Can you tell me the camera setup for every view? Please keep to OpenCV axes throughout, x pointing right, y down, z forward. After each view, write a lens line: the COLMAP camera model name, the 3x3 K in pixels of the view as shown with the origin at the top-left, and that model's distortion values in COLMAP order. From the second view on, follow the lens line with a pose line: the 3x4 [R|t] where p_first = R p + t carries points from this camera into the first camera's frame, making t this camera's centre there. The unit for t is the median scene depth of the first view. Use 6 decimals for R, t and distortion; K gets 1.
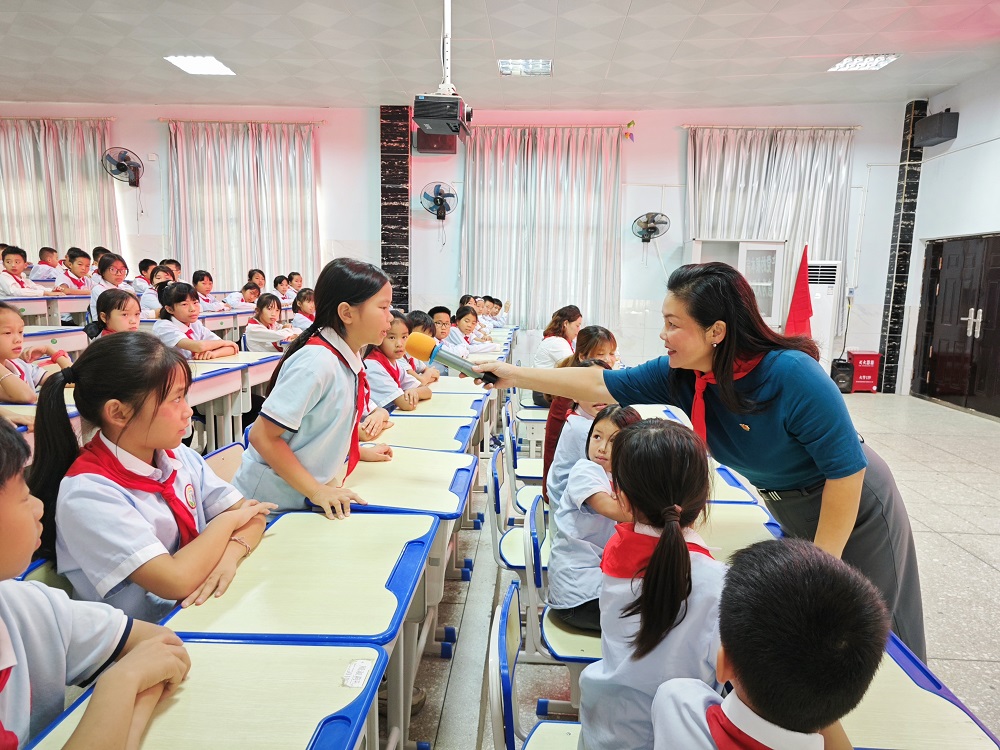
lens RADIAL K [[647.6, 0, 500.0], [0, 647.6, 375.0], [0, 0, 1]] dist [0.007551, 0.002367]
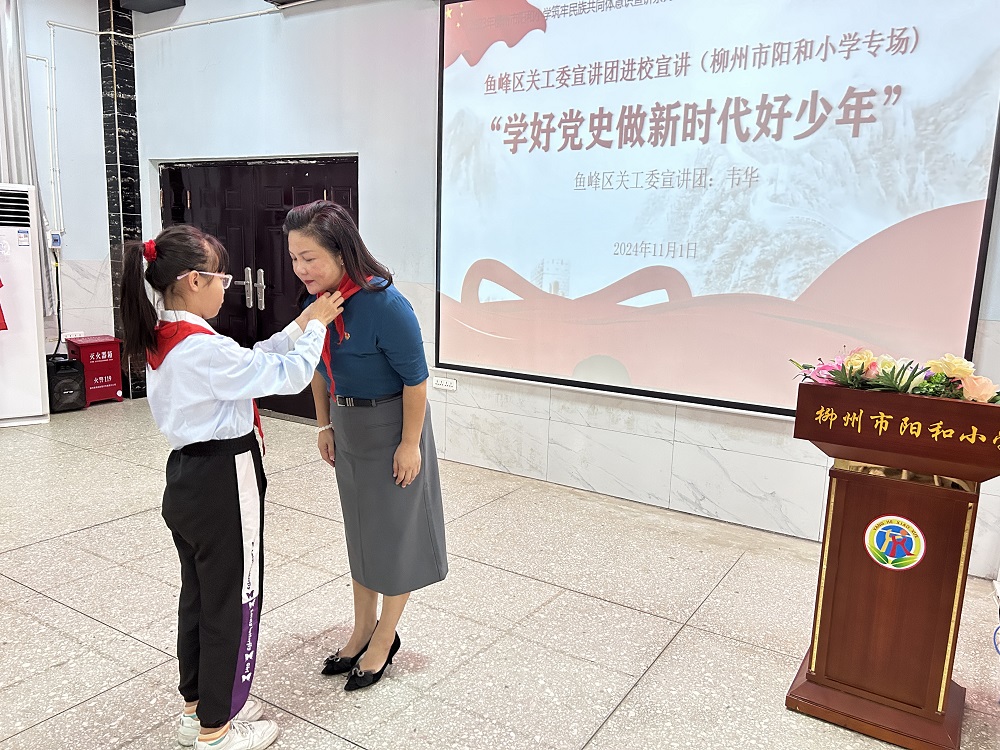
lens RADIAL K [[756.9, 0, 500.0], [0, 756.9, 375.0], [0, 0, 1]] dist [0.069726, -0.071142]
pose [[0.482889, -0.150993, 0.862566, 0.114819], [0.103623, 0.987954, 0.114931, -0.046371], [-0.869529, 0.033883, 0.492719, 0.312734]]
